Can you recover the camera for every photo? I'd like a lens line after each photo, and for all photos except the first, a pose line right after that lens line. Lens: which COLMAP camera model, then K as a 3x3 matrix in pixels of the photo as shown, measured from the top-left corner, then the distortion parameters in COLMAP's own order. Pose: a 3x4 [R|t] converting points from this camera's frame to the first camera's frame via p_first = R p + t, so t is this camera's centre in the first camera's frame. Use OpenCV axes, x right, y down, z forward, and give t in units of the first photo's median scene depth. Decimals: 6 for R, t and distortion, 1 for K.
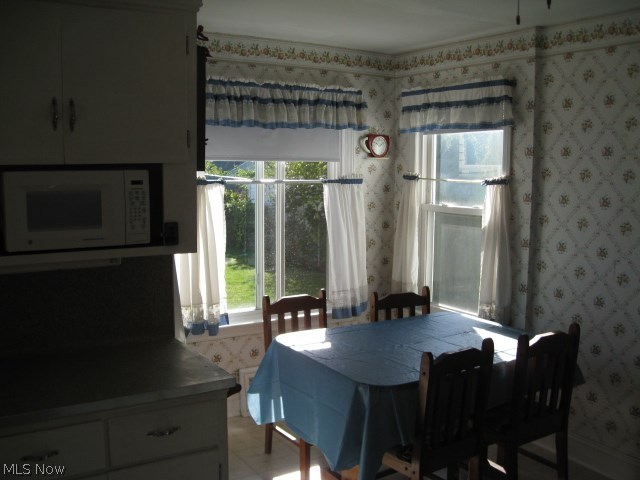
lens RADIAL K [[691.7, 0, 314.3], [0, 691.7, 243.3], [0, 0, 1]] dist [-0.026709, 0.000000]
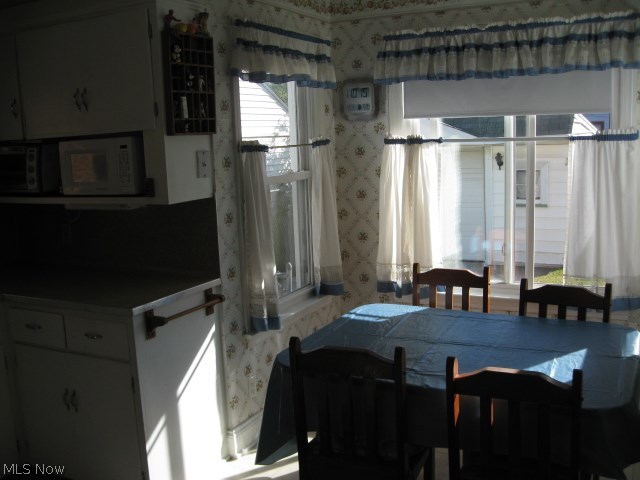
lens RADIAL K [[691.7, 0, 314.6], [0, 691.7, 238.0], [0, 0, 1]] dist [-0.026709, 0.000000]
pose [[0.517257, 0.112879, -0.848354, 0.584439], [-0.059741, 0.993608, 0.095781, -0.035461], [0.853743, 0.001138, 0.520694, 0.353799]]
